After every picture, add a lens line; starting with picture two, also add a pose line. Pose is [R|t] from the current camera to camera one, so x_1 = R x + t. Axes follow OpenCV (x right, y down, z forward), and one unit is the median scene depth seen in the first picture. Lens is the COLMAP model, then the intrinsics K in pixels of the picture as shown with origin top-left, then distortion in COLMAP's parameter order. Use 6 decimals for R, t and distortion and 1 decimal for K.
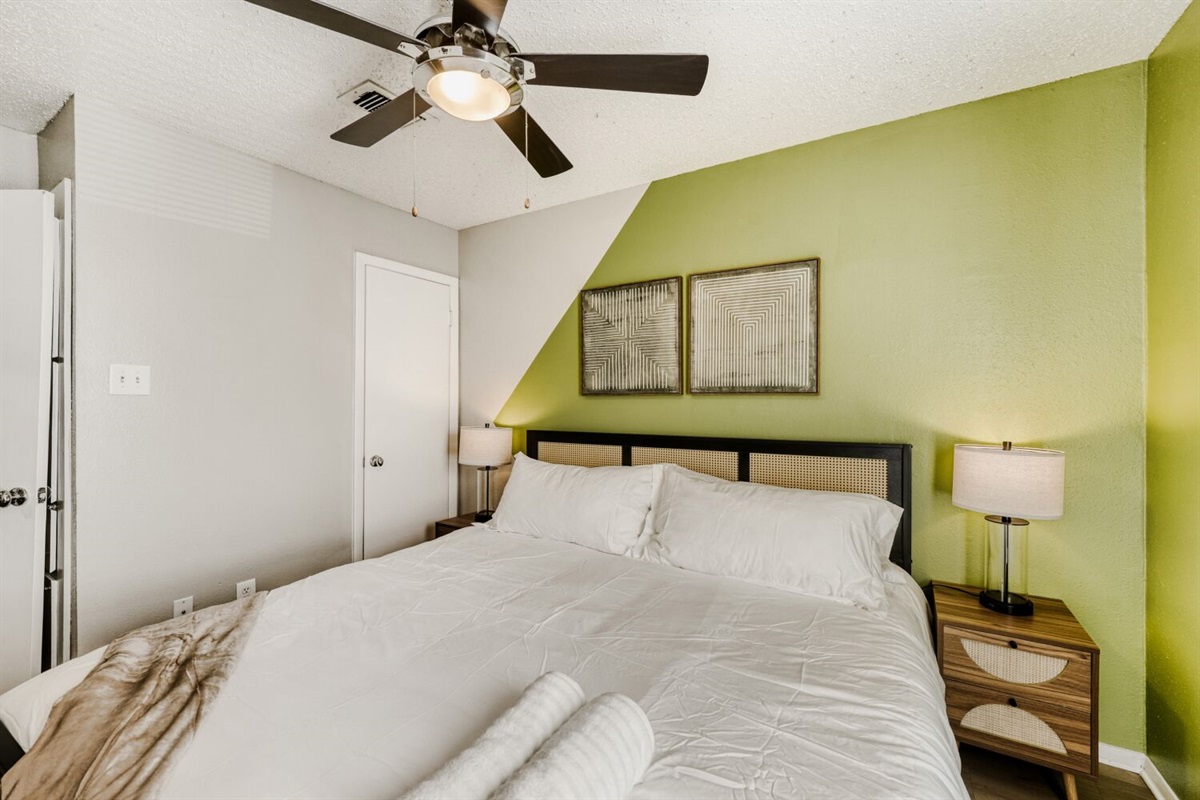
lens RADIAL K [[499.2, 0, 598.0], [0, 499.2, 379.1], [0, 0, 1]] dist [-0.007837, 0.000104]
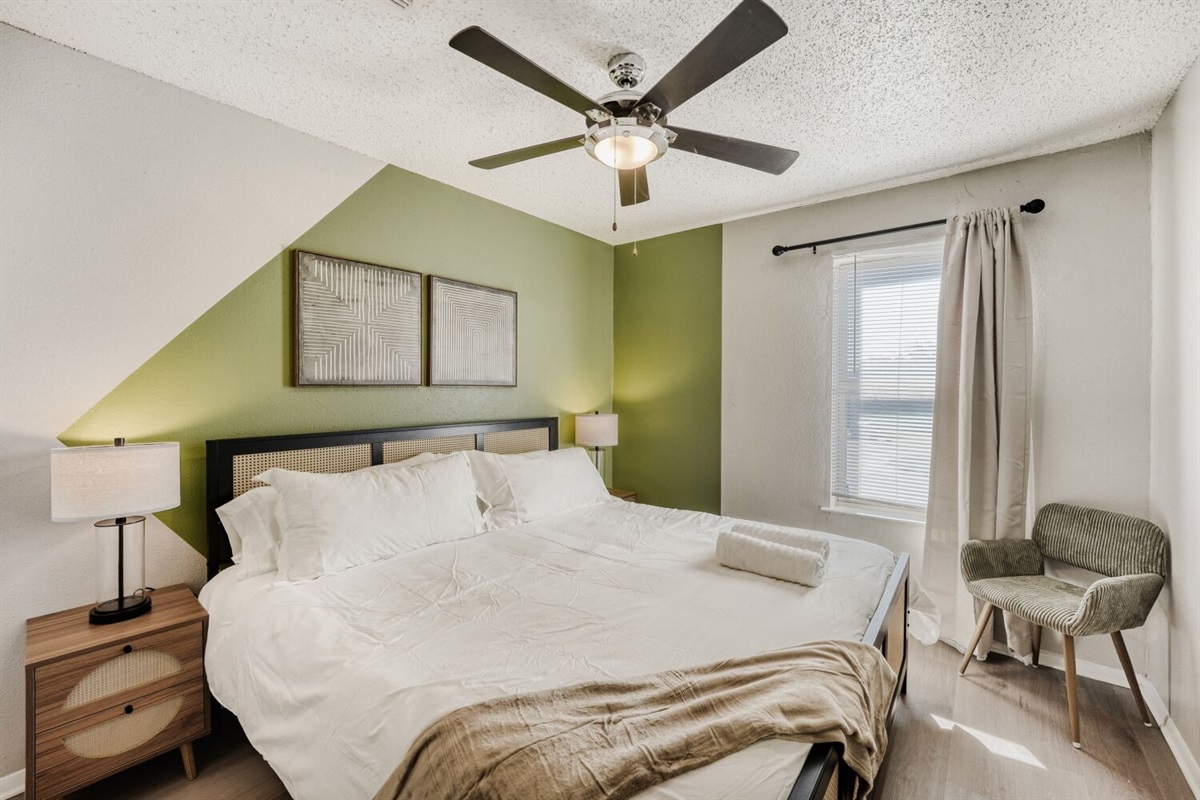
lens RADIAL K [[499.2, 0, 598.0], [0, 499.2, 379.1], [0, 0, 1]] dist [-0.007837, 0.000104]
pose [[0.120622, 0.021448, 0.992467, -0.798523], [-0.035629, 0.999216, -0.017264, 0.019228], [-0.992059, -0.033278, 0.121291, 0.491631]]
